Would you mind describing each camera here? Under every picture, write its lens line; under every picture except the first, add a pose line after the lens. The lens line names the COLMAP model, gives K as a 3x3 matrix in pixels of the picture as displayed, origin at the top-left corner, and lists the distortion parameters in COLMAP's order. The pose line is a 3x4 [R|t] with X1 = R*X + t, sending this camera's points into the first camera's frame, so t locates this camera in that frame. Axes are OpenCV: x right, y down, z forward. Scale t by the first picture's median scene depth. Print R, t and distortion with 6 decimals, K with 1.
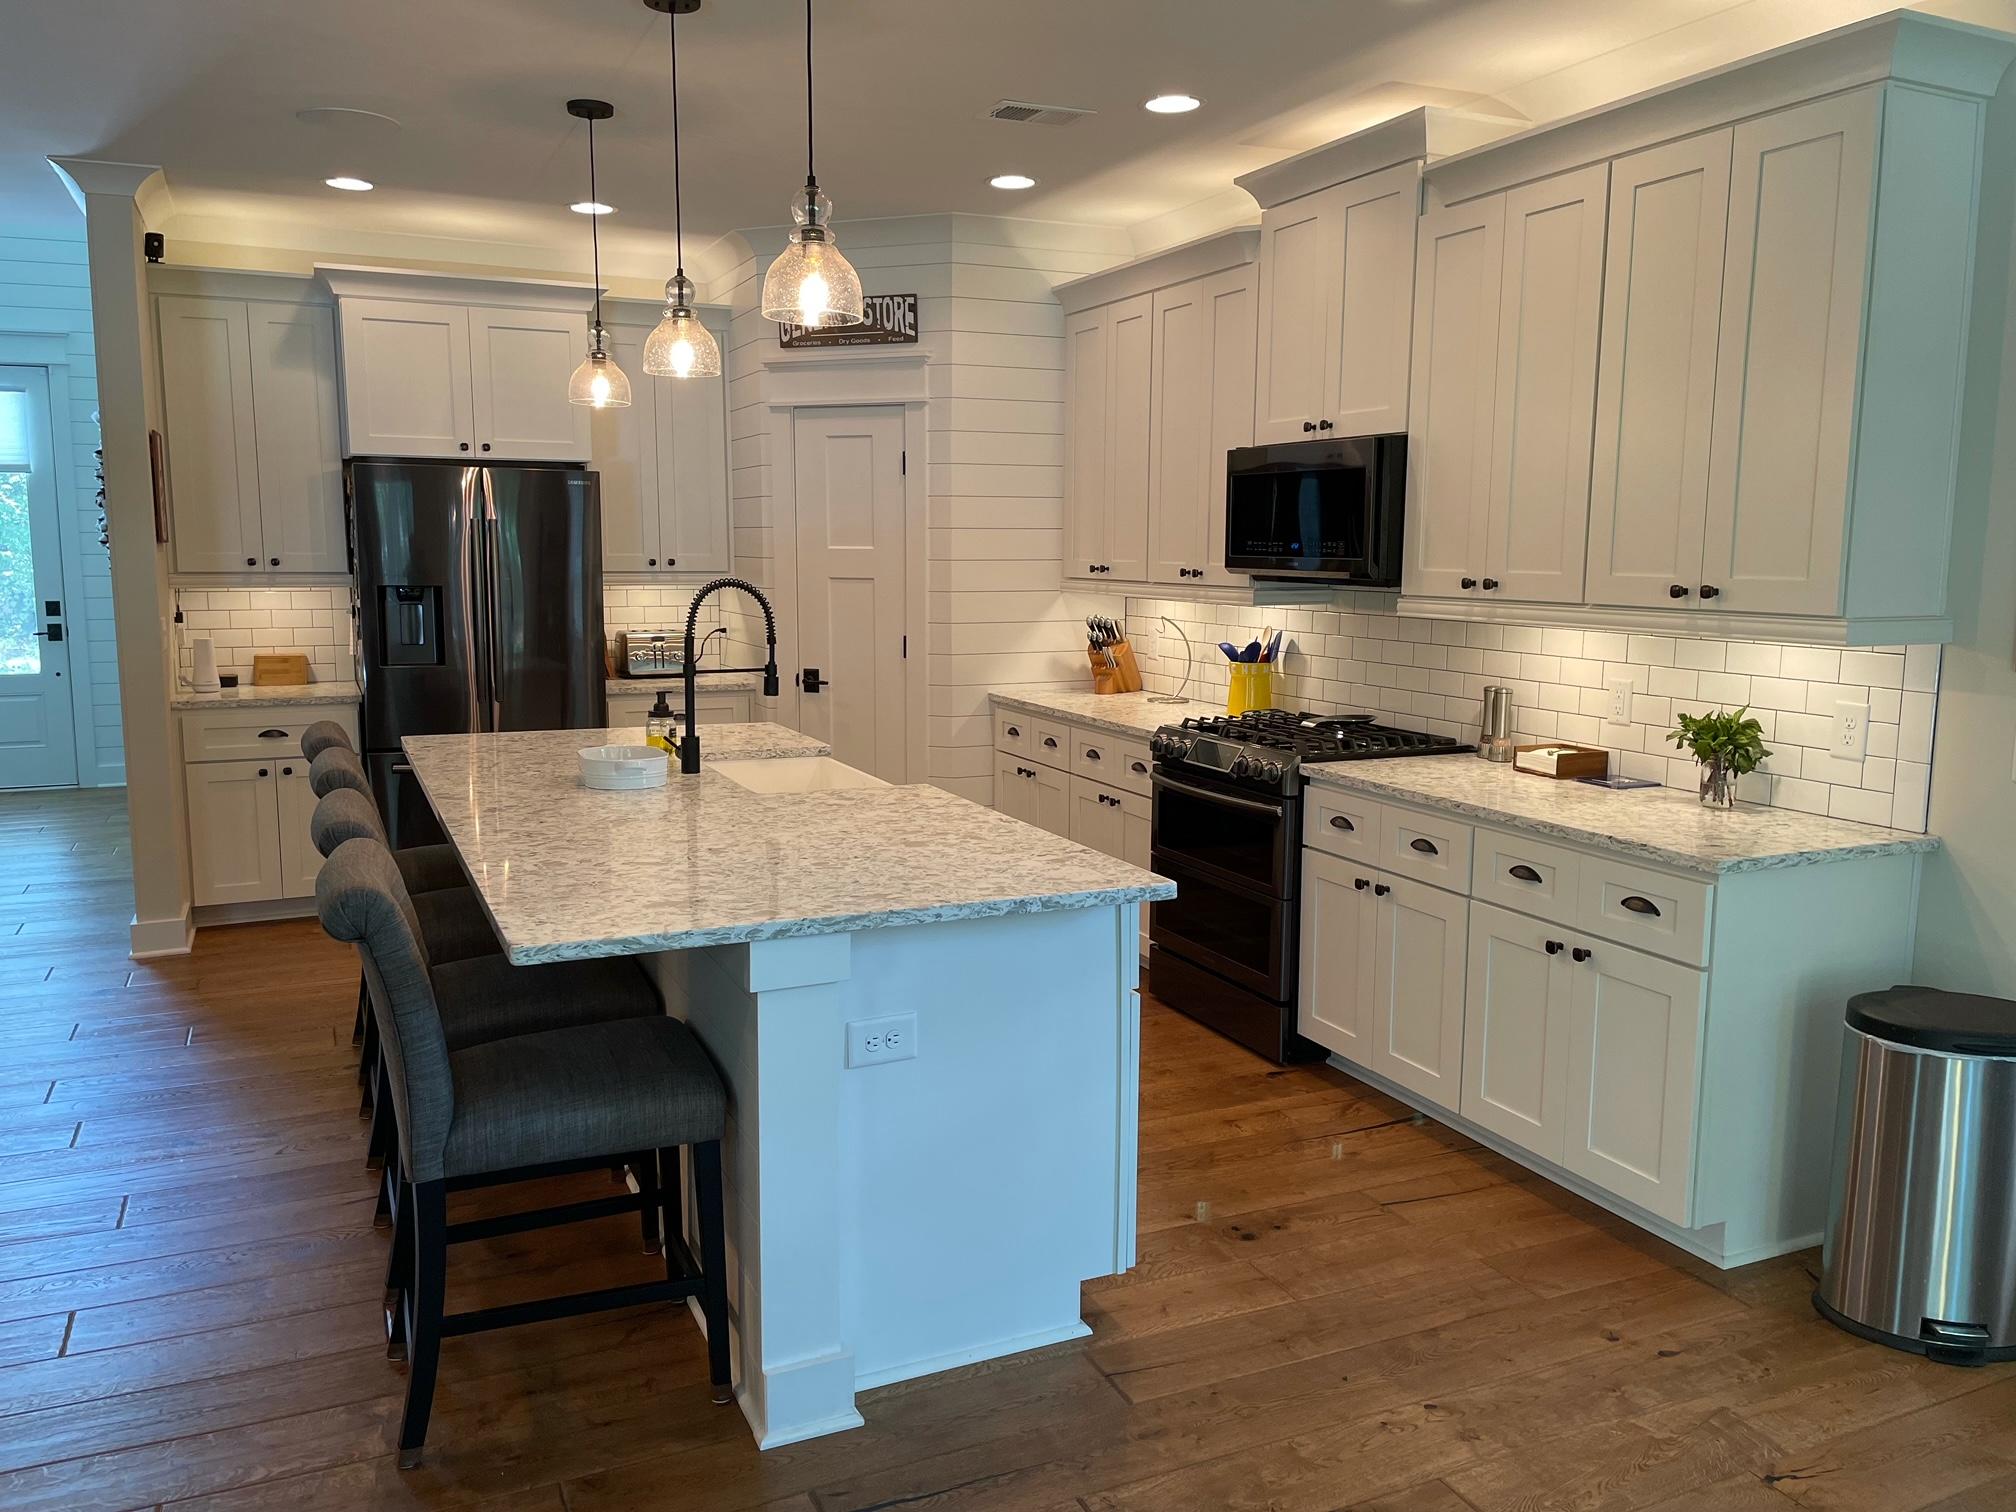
lens RADIAL K [[1495.8, 0, 1008.0], [0, 1495.8, 756.0], [0, 0, 1]] dist [0.074469, -0.103438]
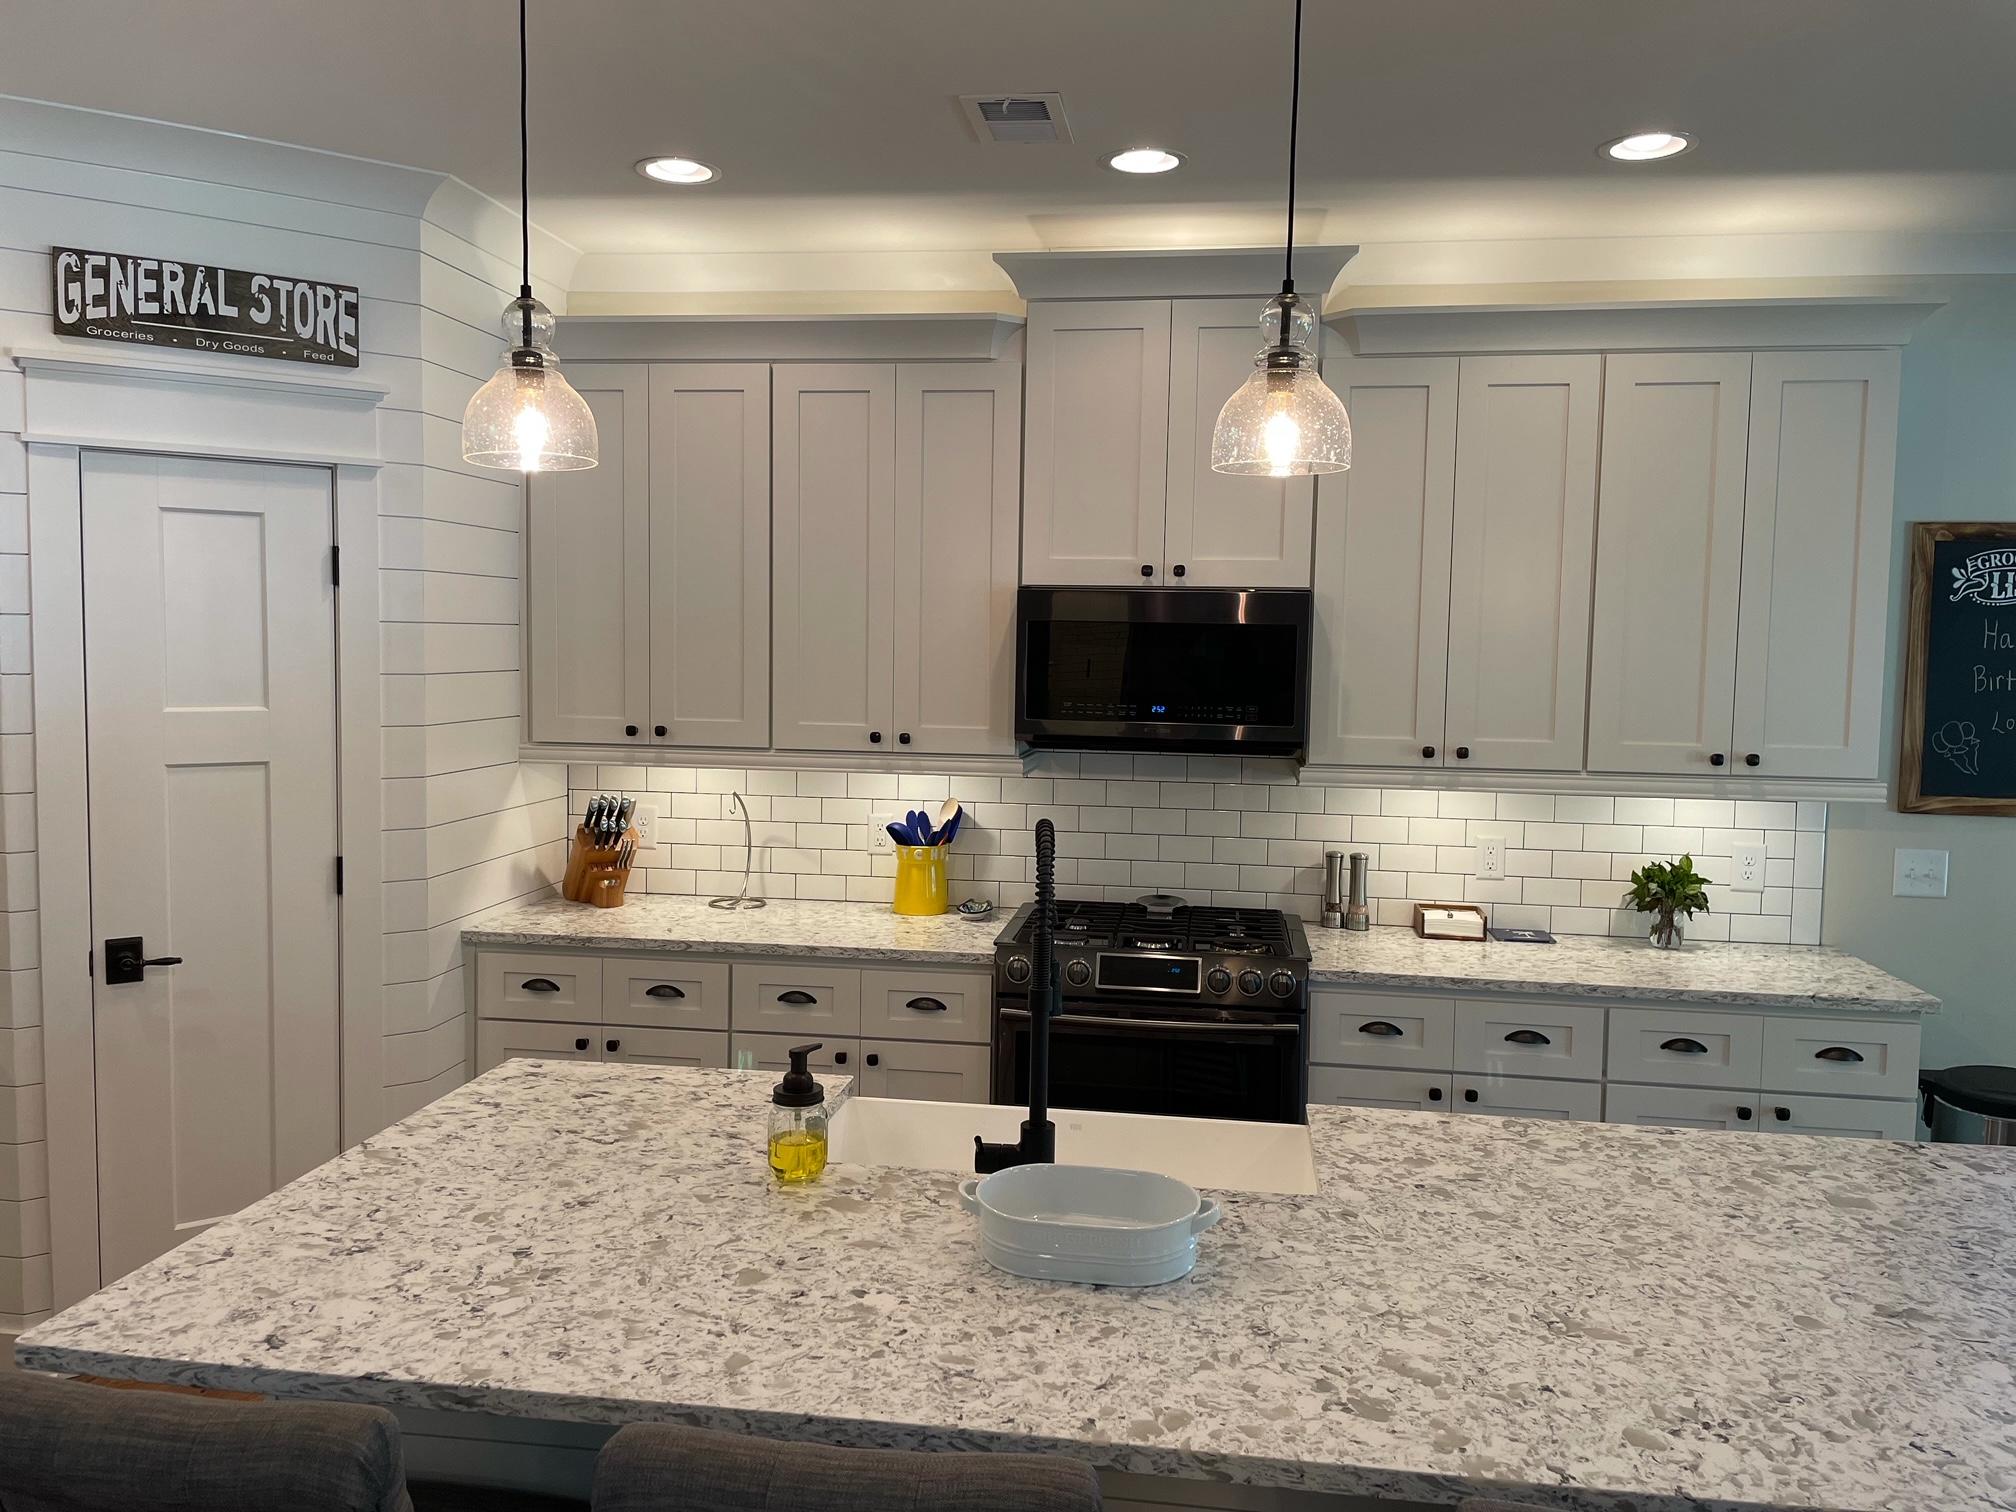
lens RADIAL K [[1495.8, 0, 1008.0], [0, 1495.8, 756.0], [0, 0, 1]] dist [0.074469, -0.103438]
pose [[0.548090, -0.059968, 0.834267, -0.484083], [0.105411, 0.994426, 0.002228, -0.108190], [-0.829750, 0.086720, 0.551357, 0.527480]]
